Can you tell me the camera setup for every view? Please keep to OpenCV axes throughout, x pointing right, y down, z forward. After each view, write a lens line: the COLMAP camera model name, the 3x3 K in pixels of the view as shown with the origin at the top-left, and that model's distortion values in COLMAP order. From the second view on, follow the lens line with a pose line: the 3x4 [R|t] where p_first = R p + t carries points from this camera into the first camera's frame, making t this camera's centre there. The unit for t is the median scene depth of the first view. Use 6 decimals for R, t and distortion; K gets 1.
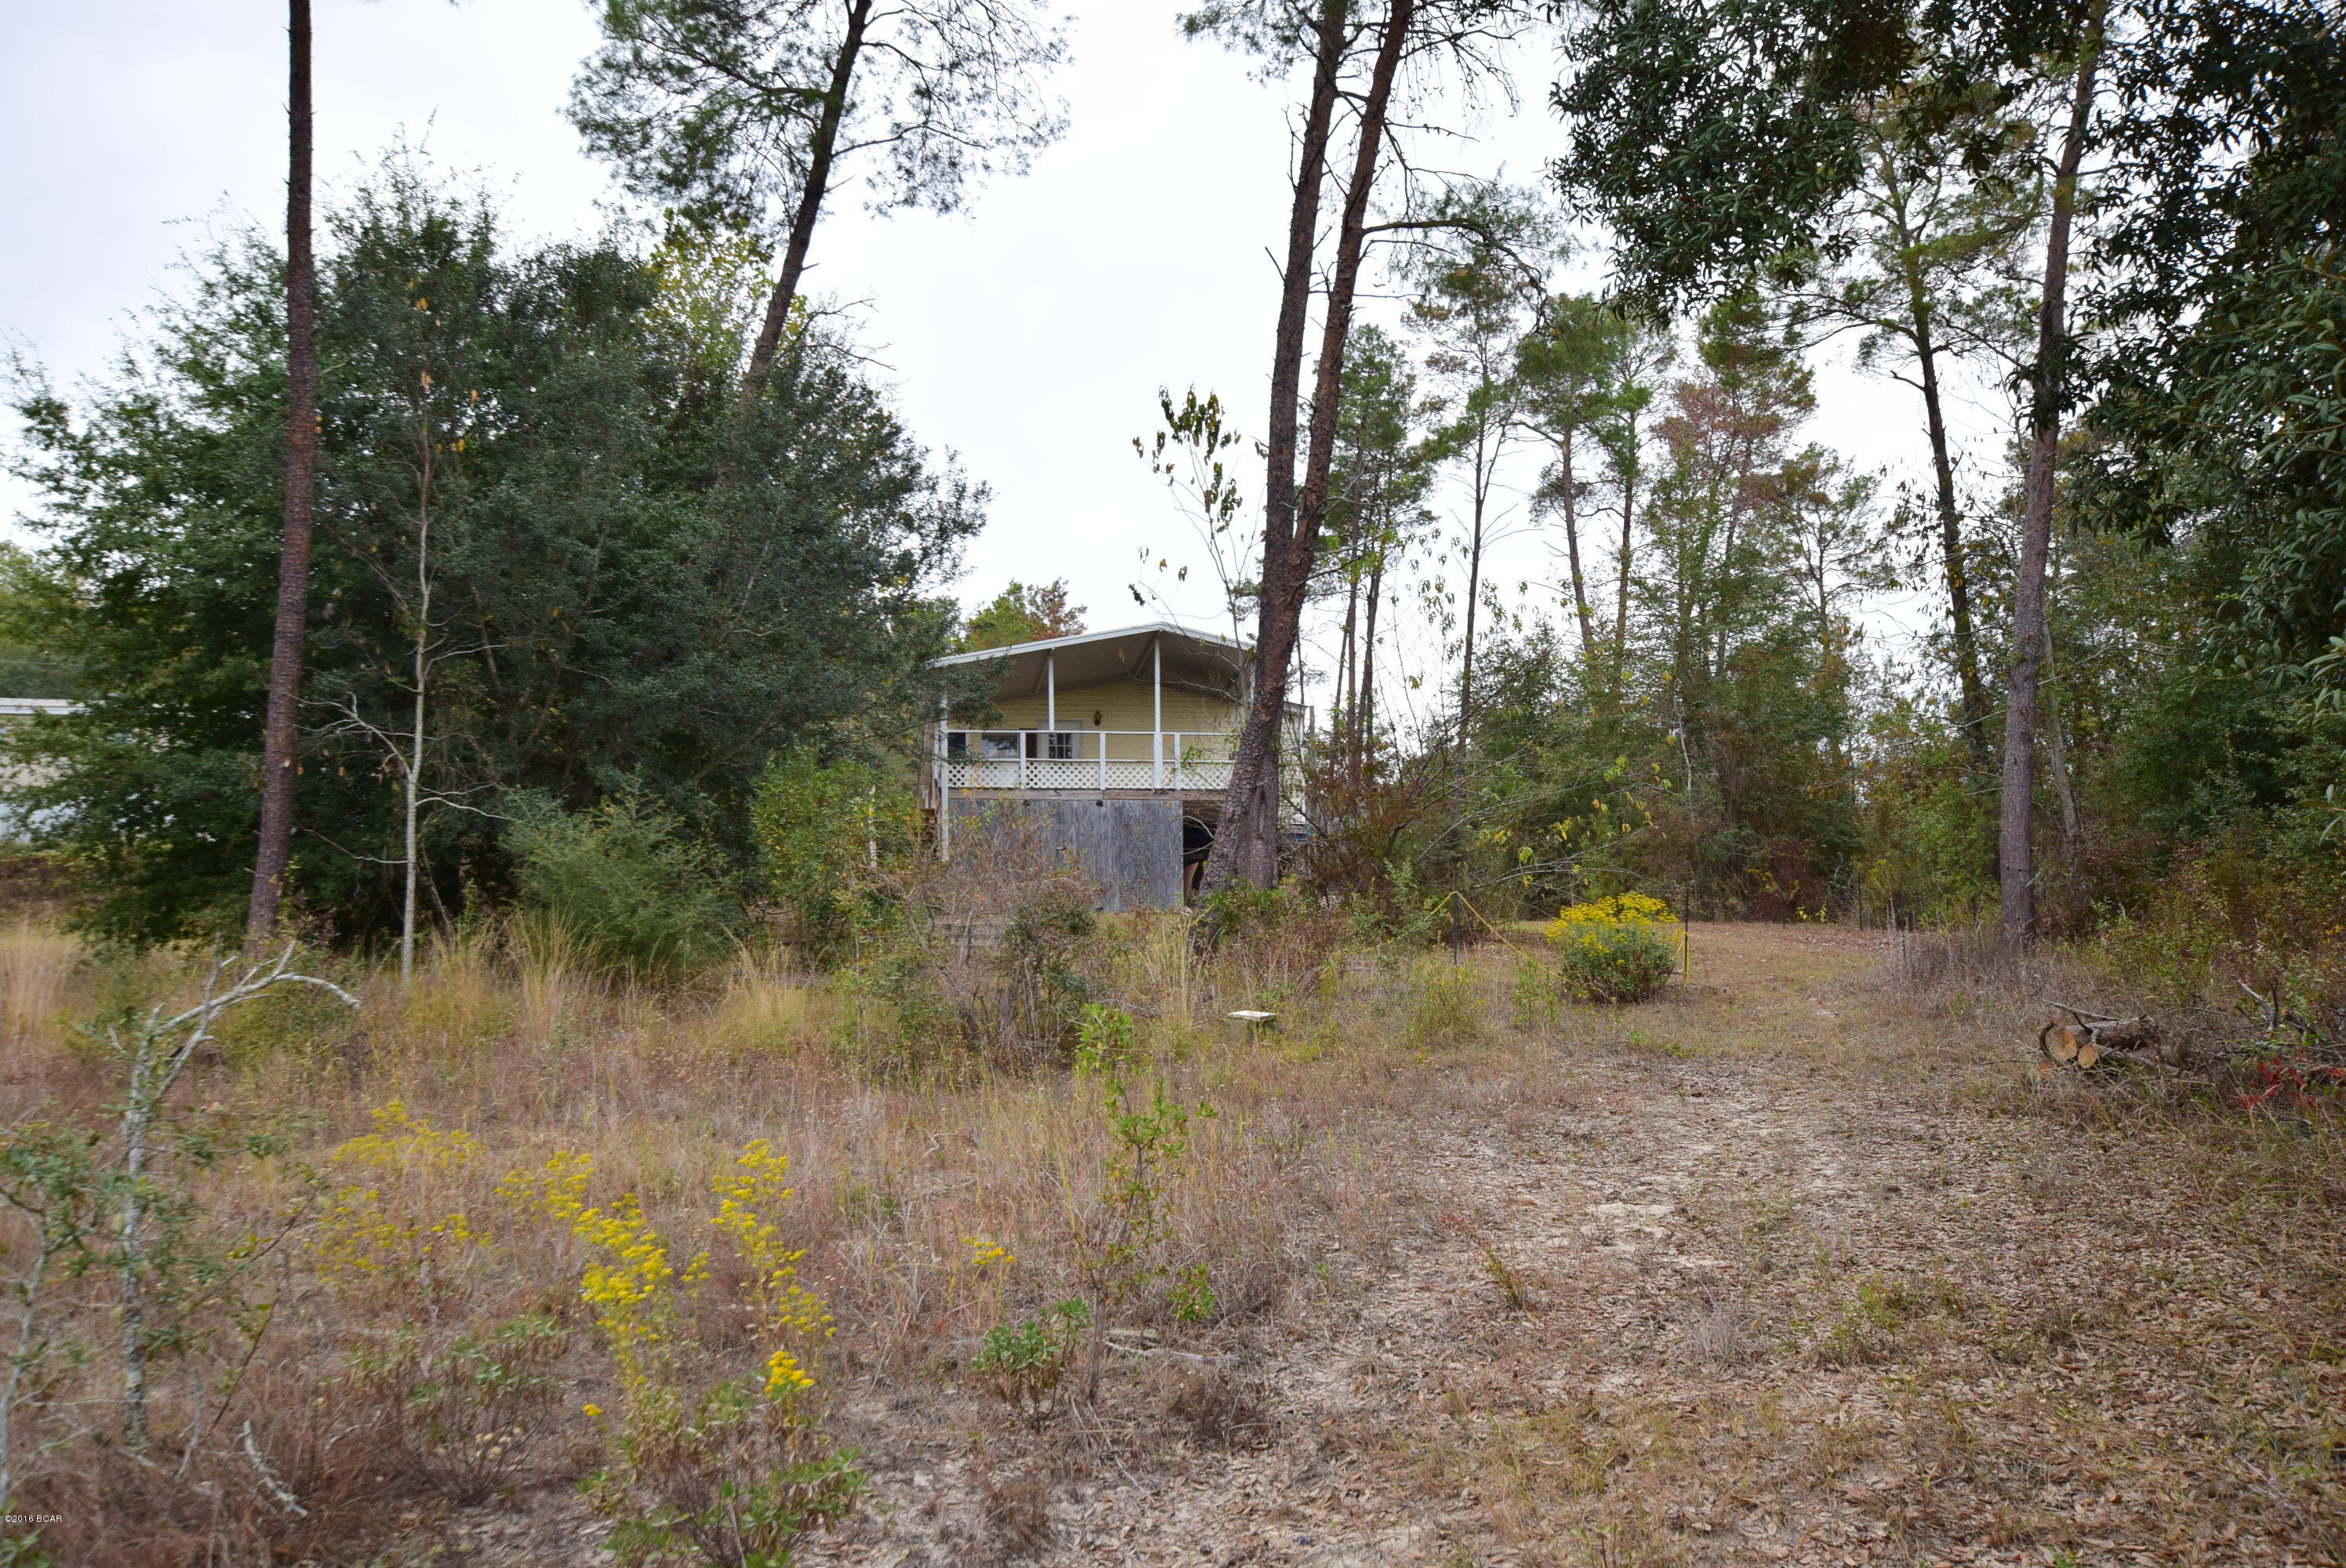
lens RADIAL K [[1916.4, 0, 1175.2], [0, 1916.4, 785.1], [0, 0, 1]] dist [0.018253, 0.018884]
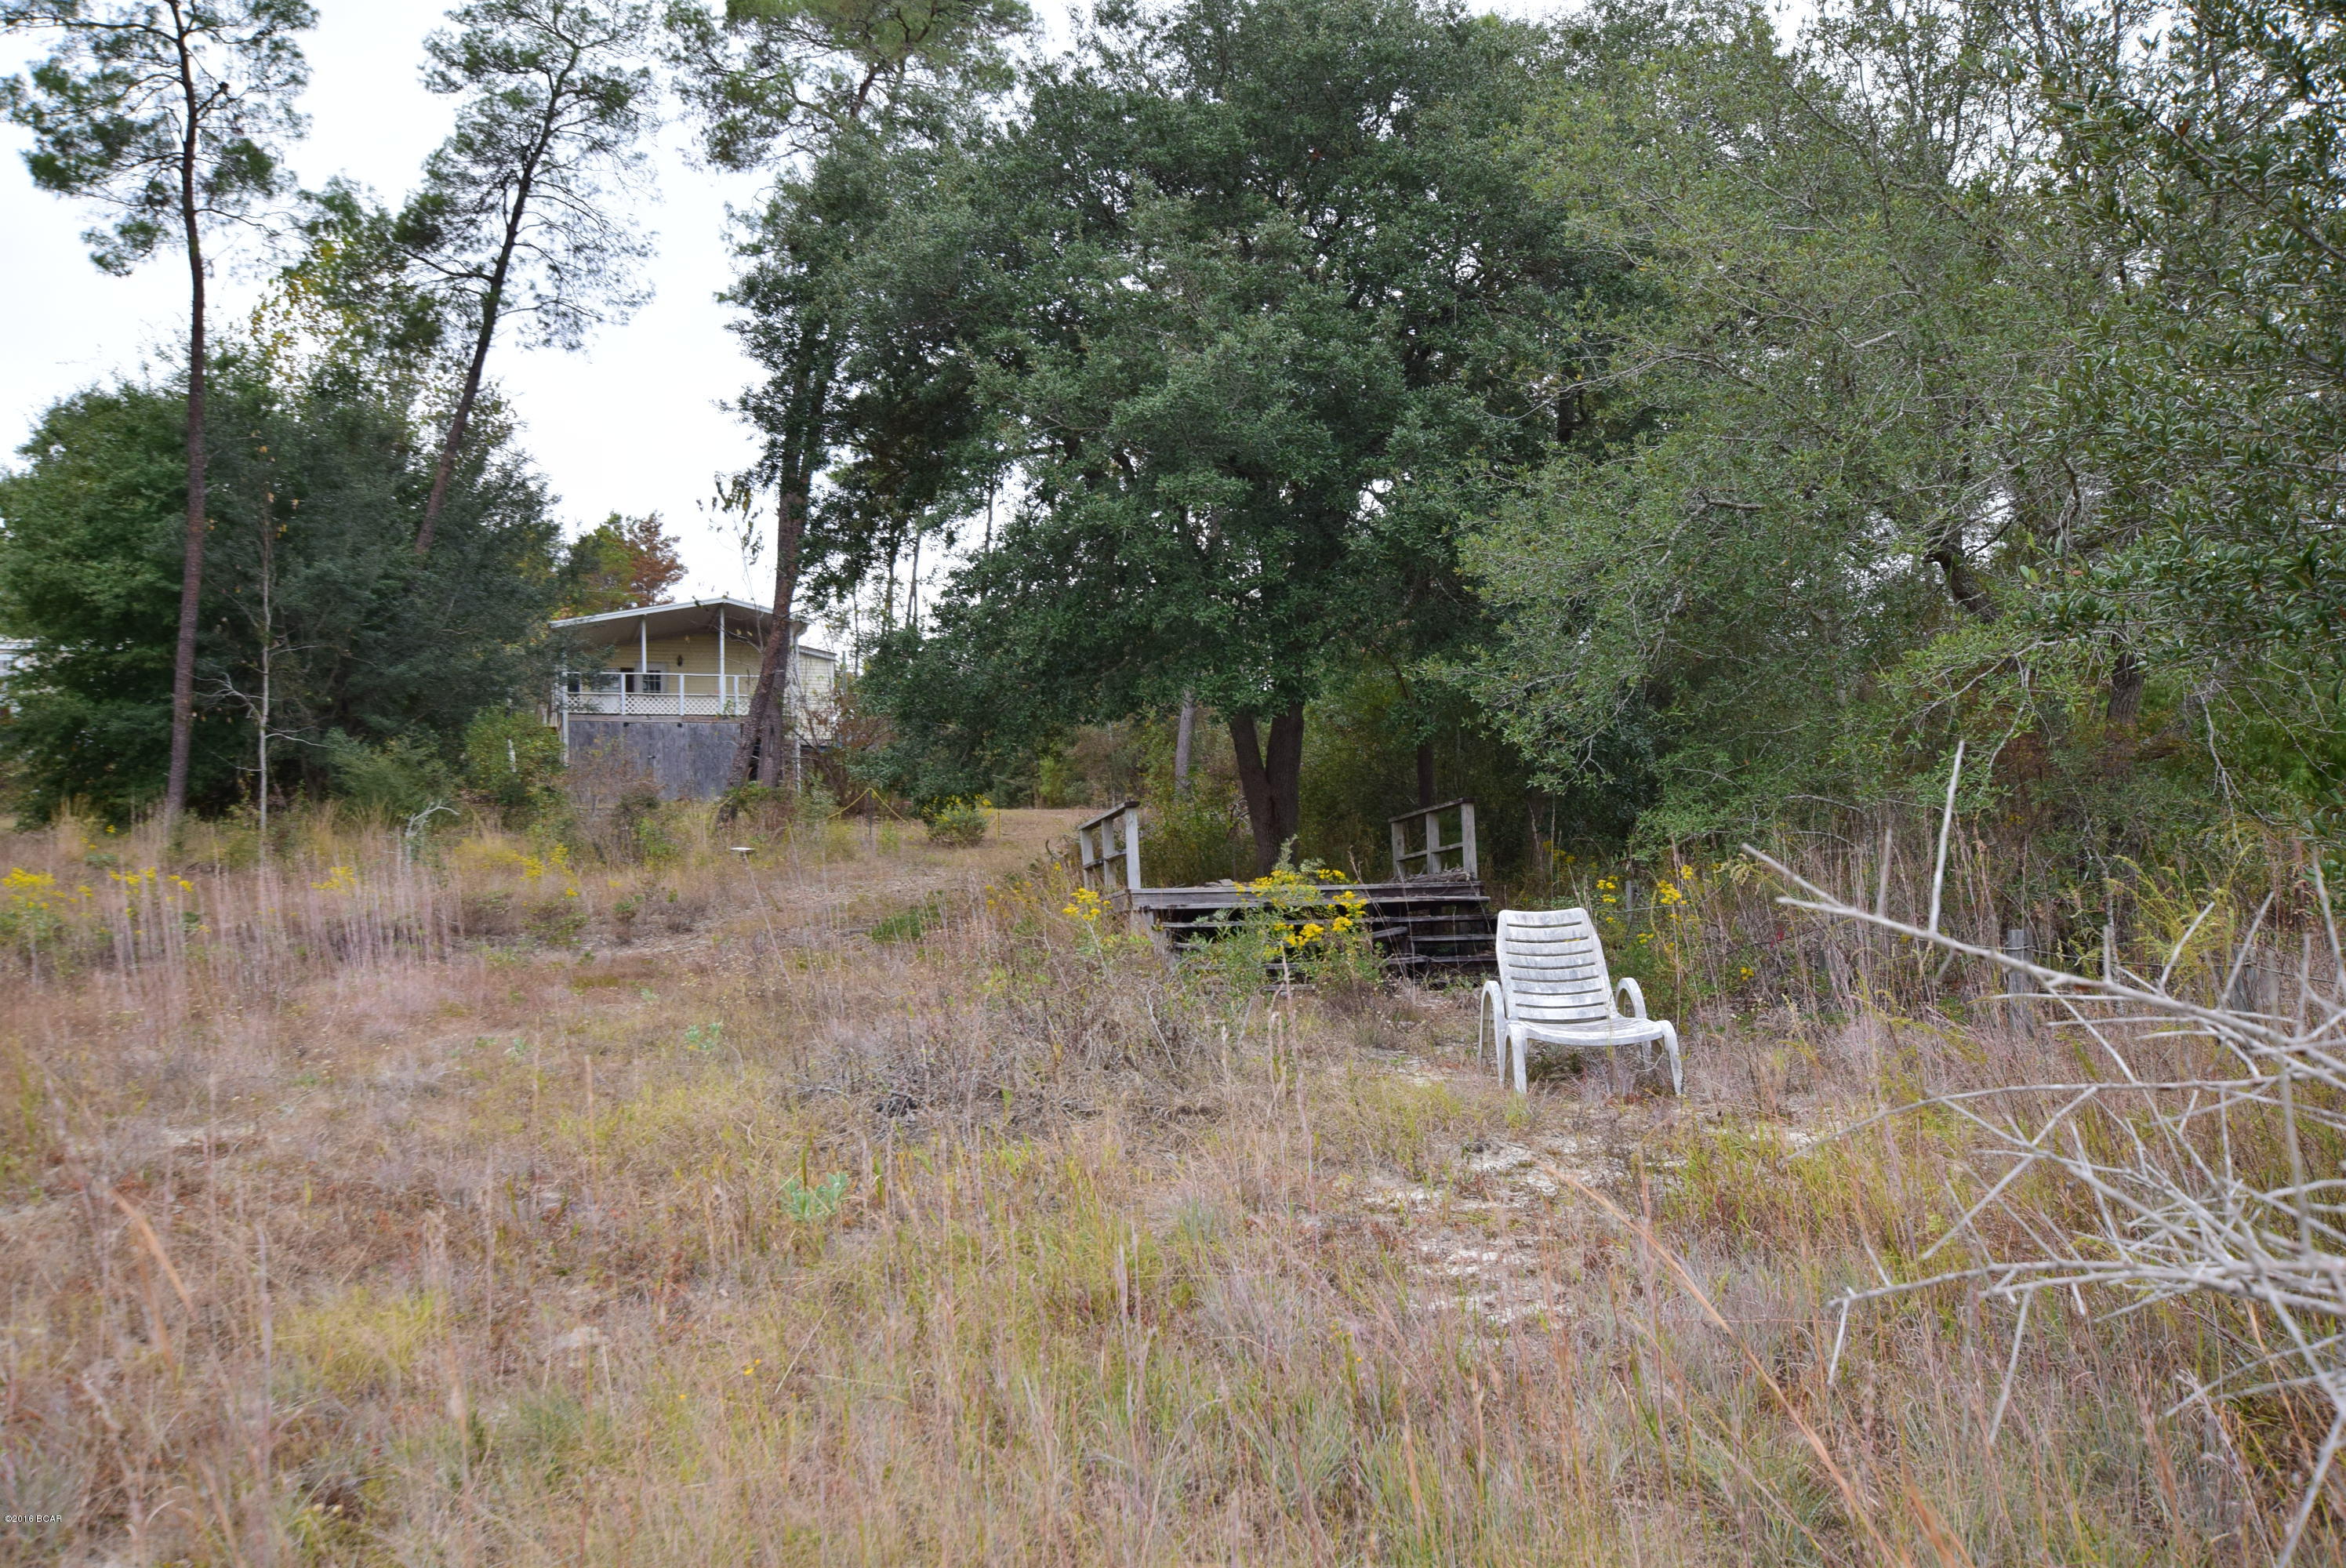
lens RADIAL K [[1916.4, 0, 1169.6], [0, 1916.4, 788.4], [0, 0, 1]] dist [0.018253, 0.018884]
pose [[0.980265, 0.002683, 0.197672, 0.048535], [-0.013845, 0.998384, 0.055108, -0.036775], [-0.197204, -0.056758, 0.978718, -0.639797]]
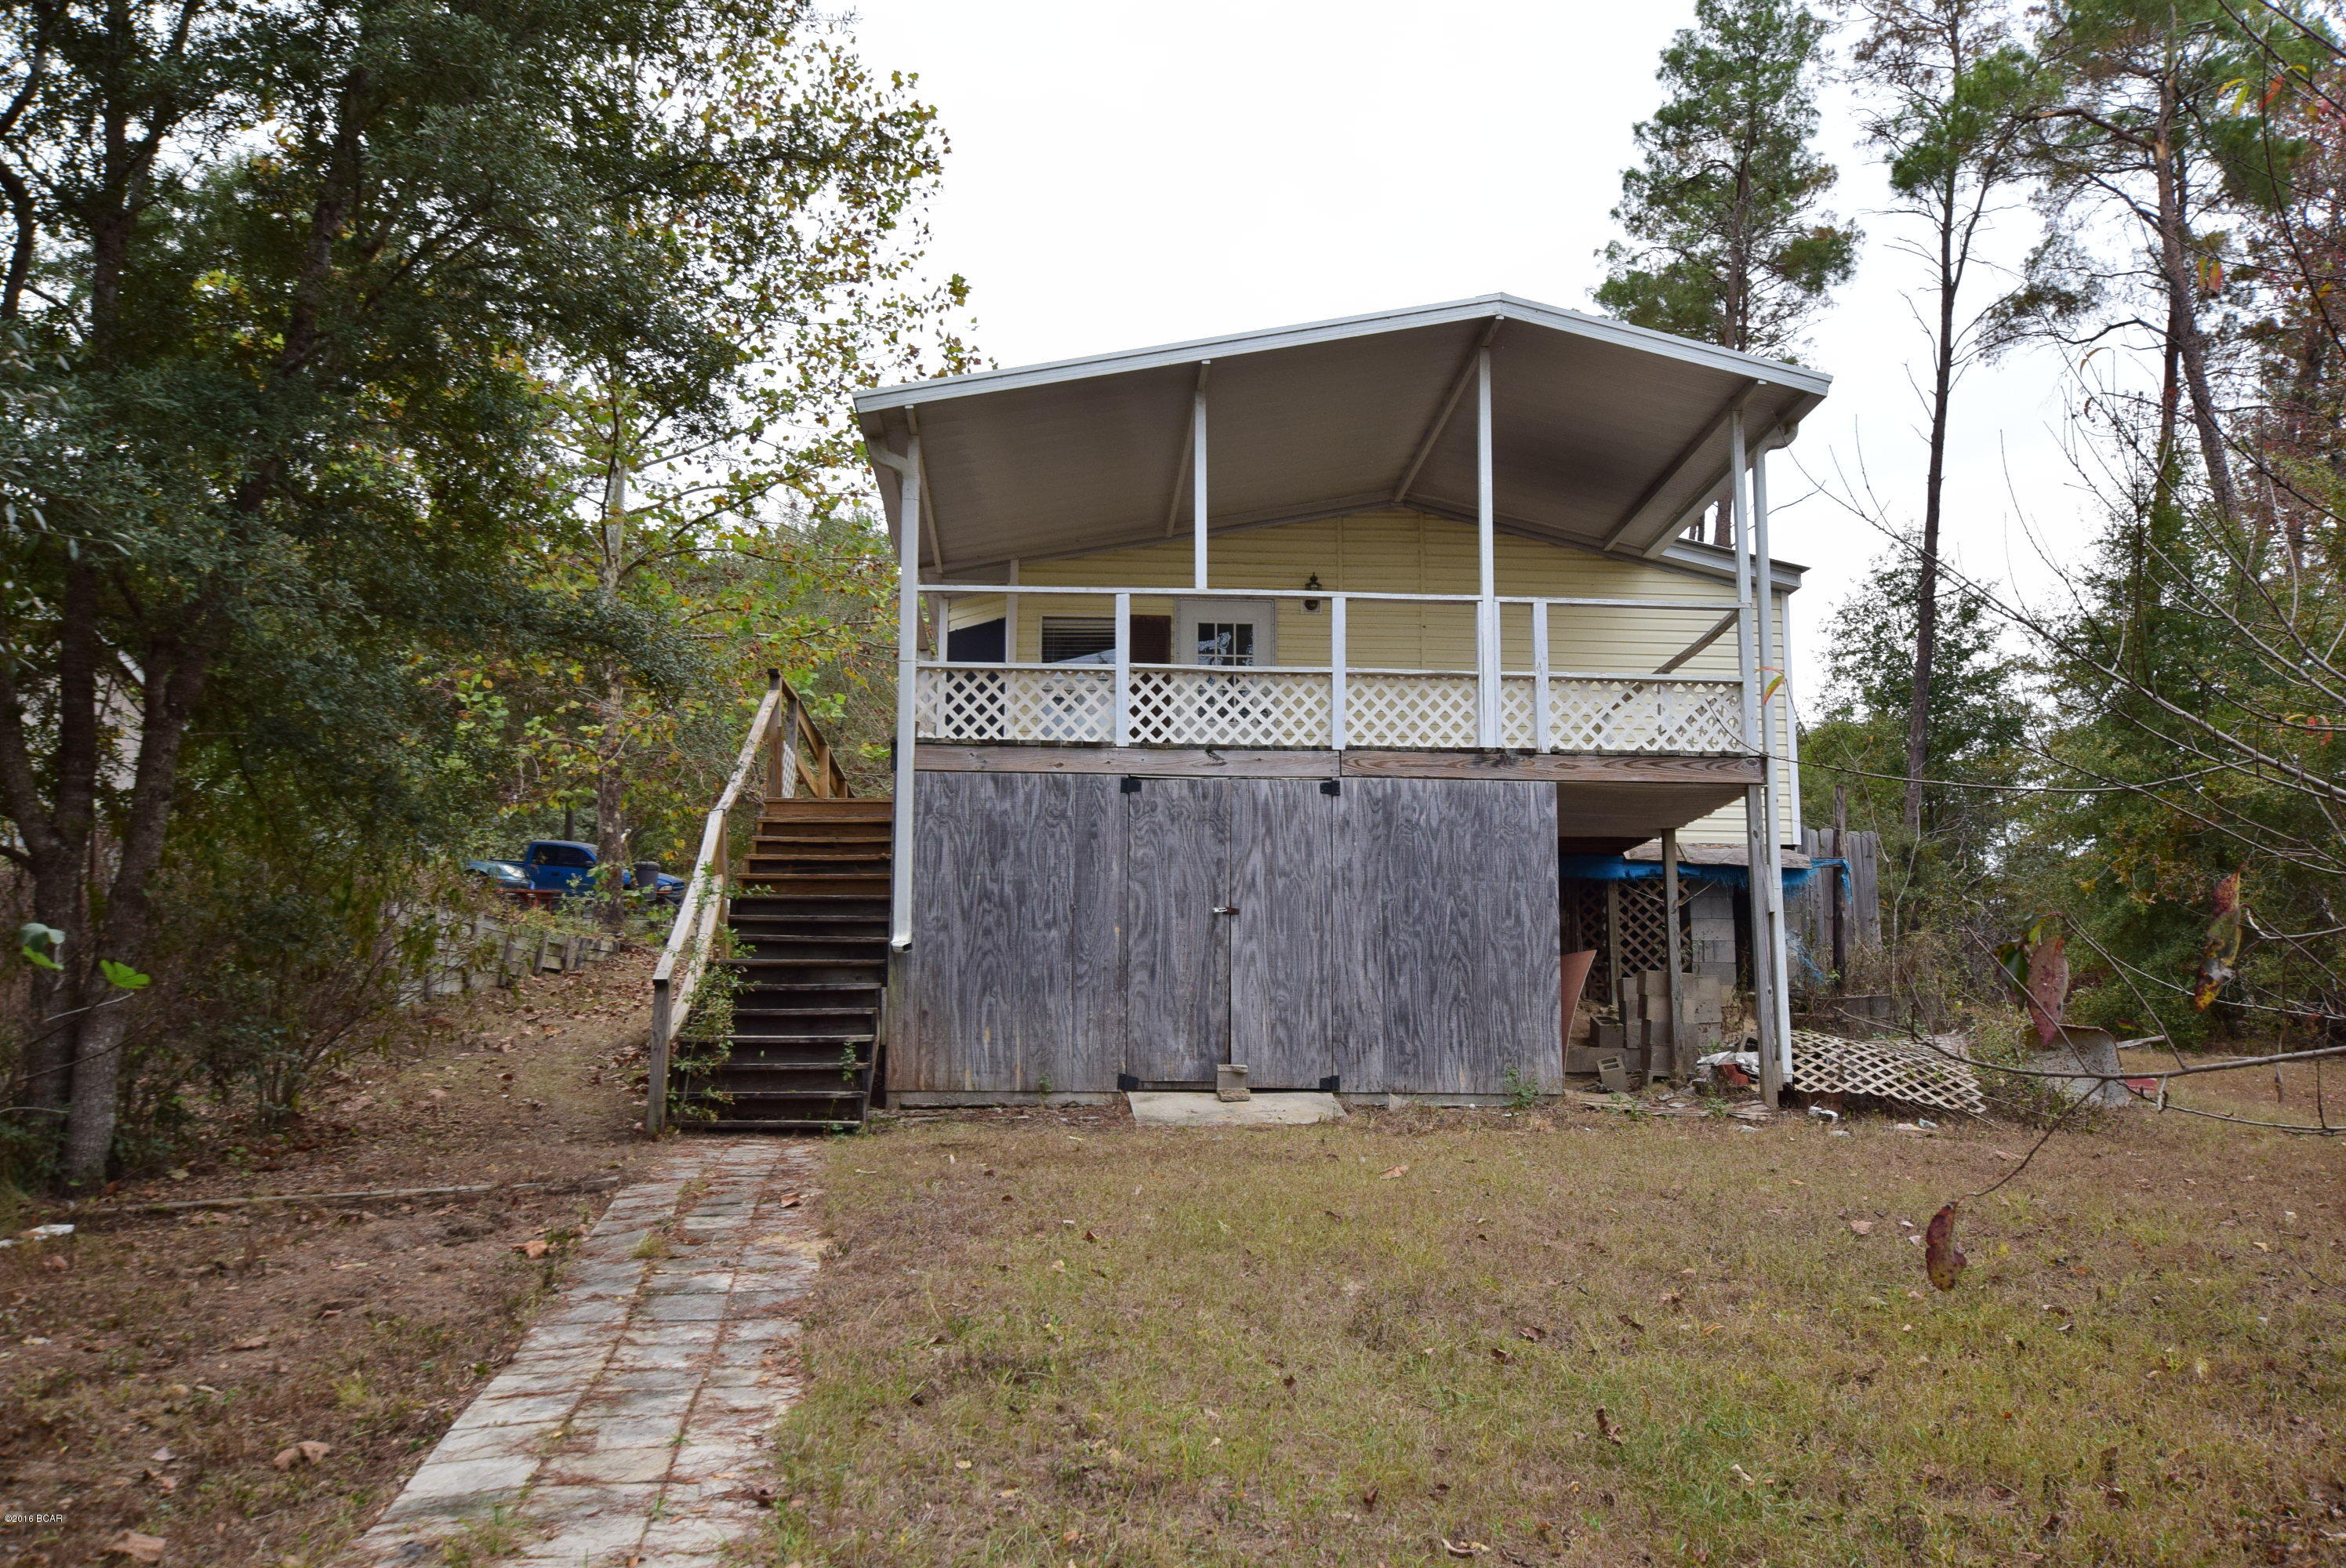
lens RADIAL K [[1916.4, 0, 1173.6], [0, 1916.4, 784.9], [0, 0, 1]] dist [0.018253, 0.018884]
pose [[0.995784, 0.009751, -0.091205, -0.048622], [-0.009561, 0.999951, 0.002520, 0.011585], [0.091225, -0.001638, 0.995829, 0.862643]]
